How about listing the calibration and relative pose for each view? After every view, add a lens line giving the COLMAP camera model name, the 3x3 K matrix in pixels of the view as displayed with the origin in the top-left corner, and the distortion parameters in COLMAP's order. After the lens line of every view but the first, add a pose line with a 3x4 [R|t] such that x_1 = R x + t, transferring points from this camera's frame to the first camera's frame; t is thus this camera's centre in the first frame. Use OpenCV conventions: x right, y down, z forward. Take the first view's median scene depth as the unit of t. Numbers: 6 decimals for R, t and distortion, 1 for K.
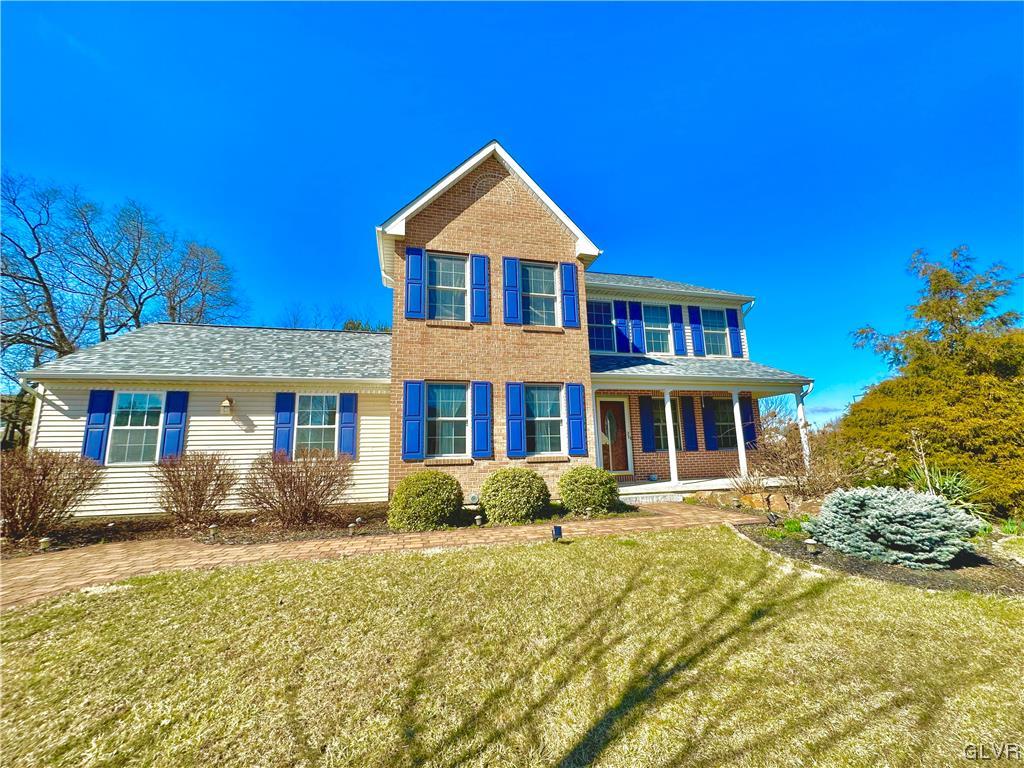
lens RADIAL K [[408.6, 0, 512.0], [0, 408.6, 384.0], [0, 0, 1]] dist [-0.000490, -0.000183]
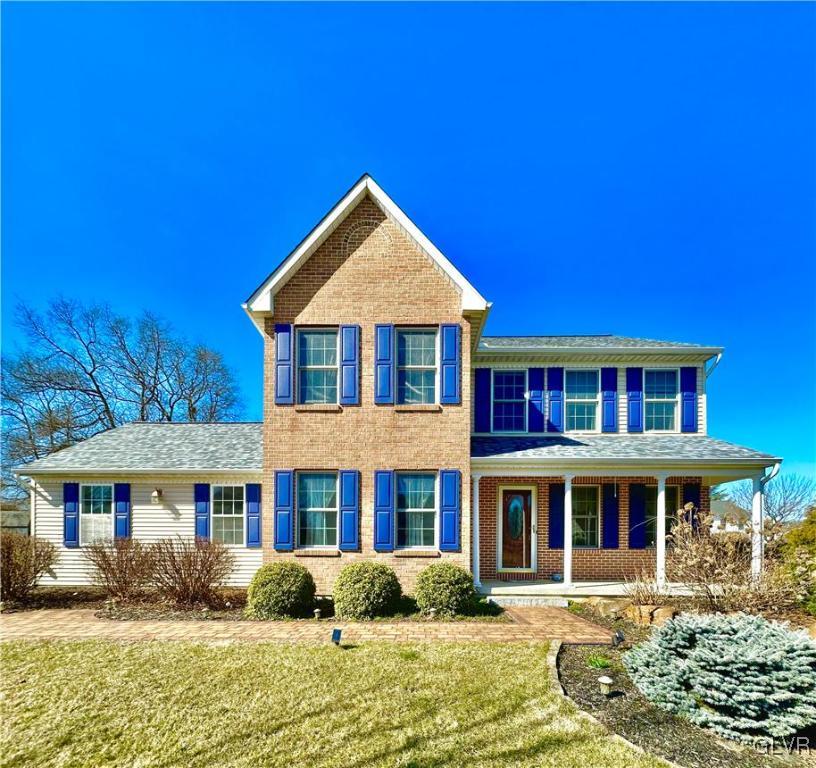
lens RADIAL K [[397.5, 0, 408.2], [0, 397.5, 543.1], [0, 0, 1]] dist [0.000269, 0.000195]
pose [[0.968653, 0.027102, -0.246933, 0.268249], [0.016430, 0.984865, 0.172543, 0.003796], [0.247872, -0.171192, 0.953548, 0.125768]]
